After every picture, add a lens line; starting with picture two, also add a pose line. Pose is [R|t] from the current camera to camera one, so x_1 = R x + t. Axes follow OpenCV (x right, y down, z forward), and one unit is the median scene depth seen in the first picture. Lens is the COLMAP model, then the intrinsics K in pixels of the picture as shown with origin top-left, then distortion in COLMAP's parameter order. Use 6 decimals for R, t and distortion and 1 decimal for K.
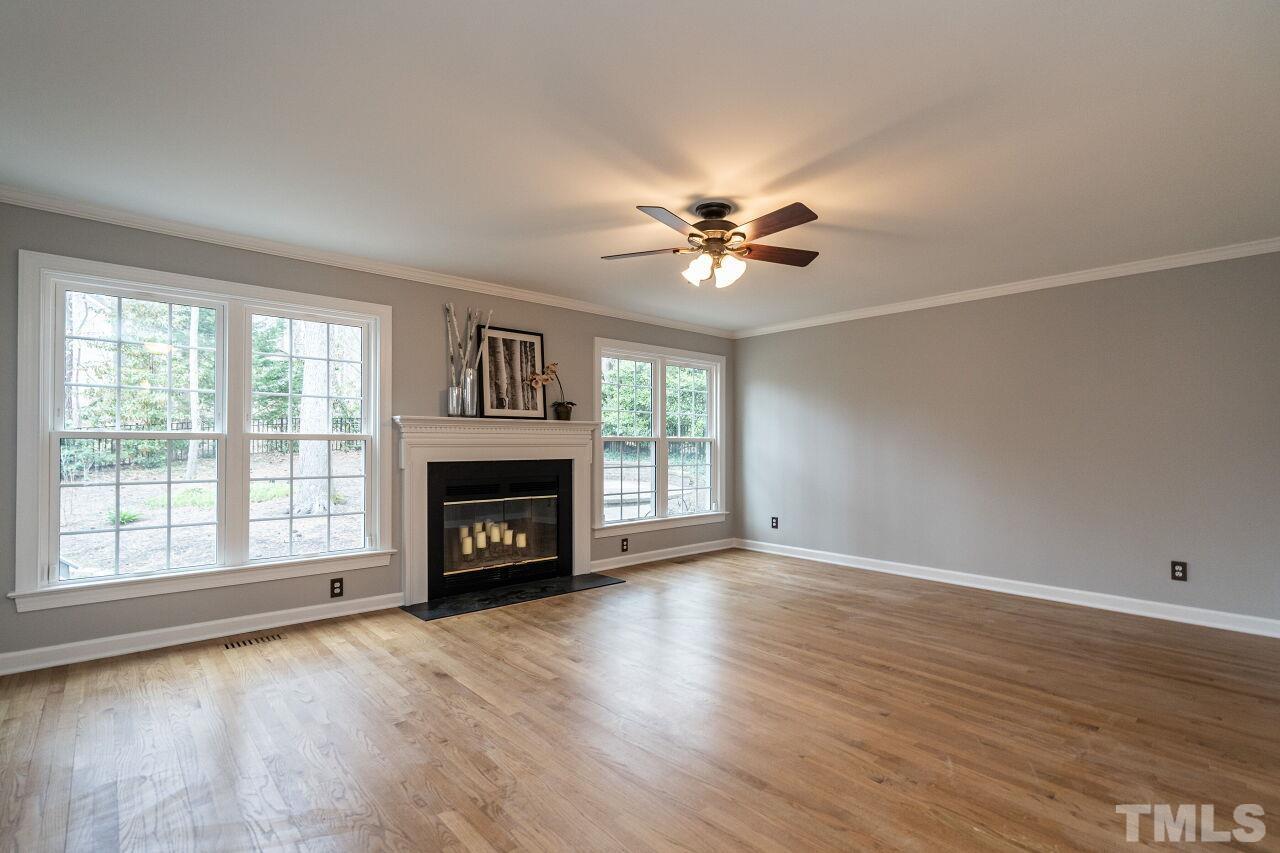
lens RADIAL K [[602.4, 0, 642.3], [0, 602.4, 448.0], [0, 0, 1]] dist [0.011089, 0.000544]
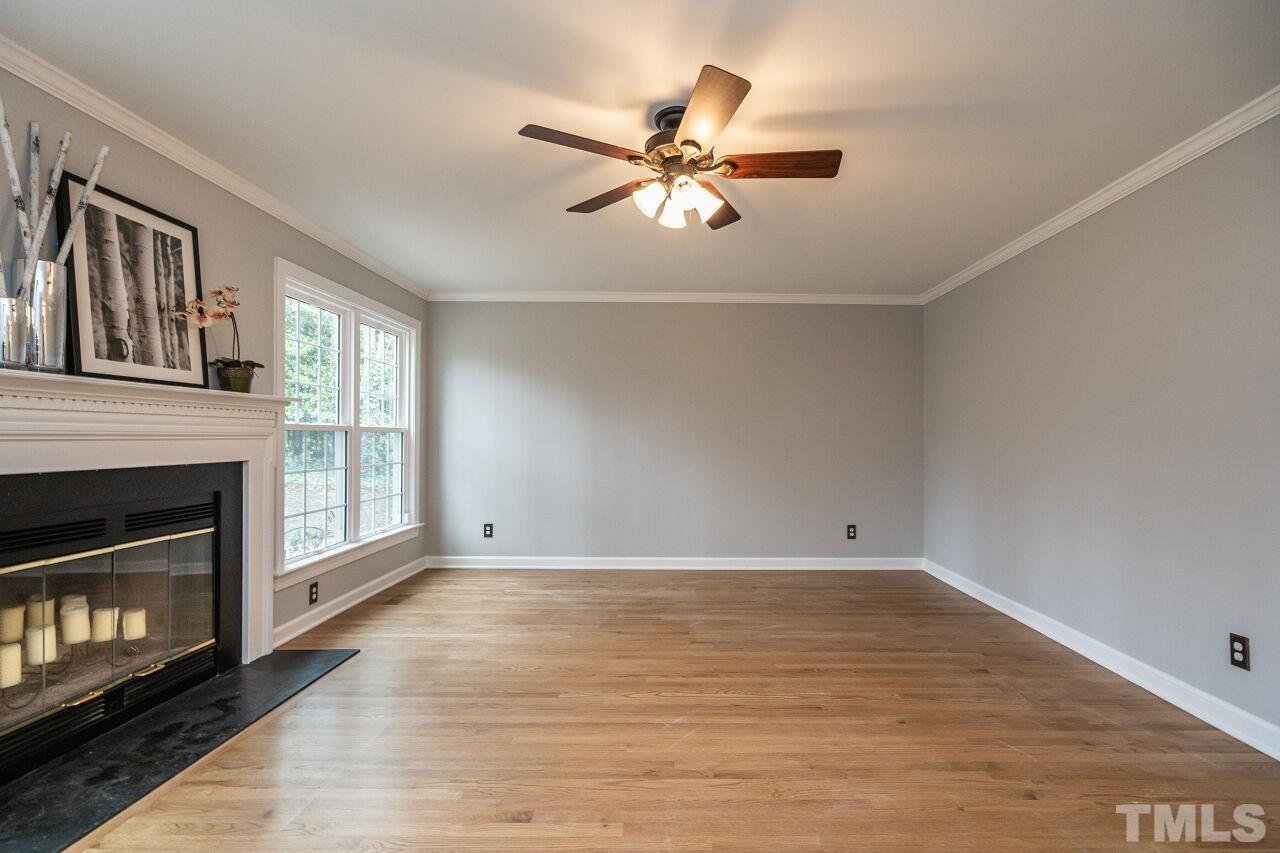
lens RADIAL K [[593.4, 0, 647.8], [0, 593.4, 435.1], [0, 0, 1]] dist [-0.002312, 0.001604]
pose [[0.662695, 0.003892, 0.748879, -0.307584], [0.001050, 0.999981, -0.006127, -0.002489], [-0.748889, 0.004847, 0.662678, 0.370789]]
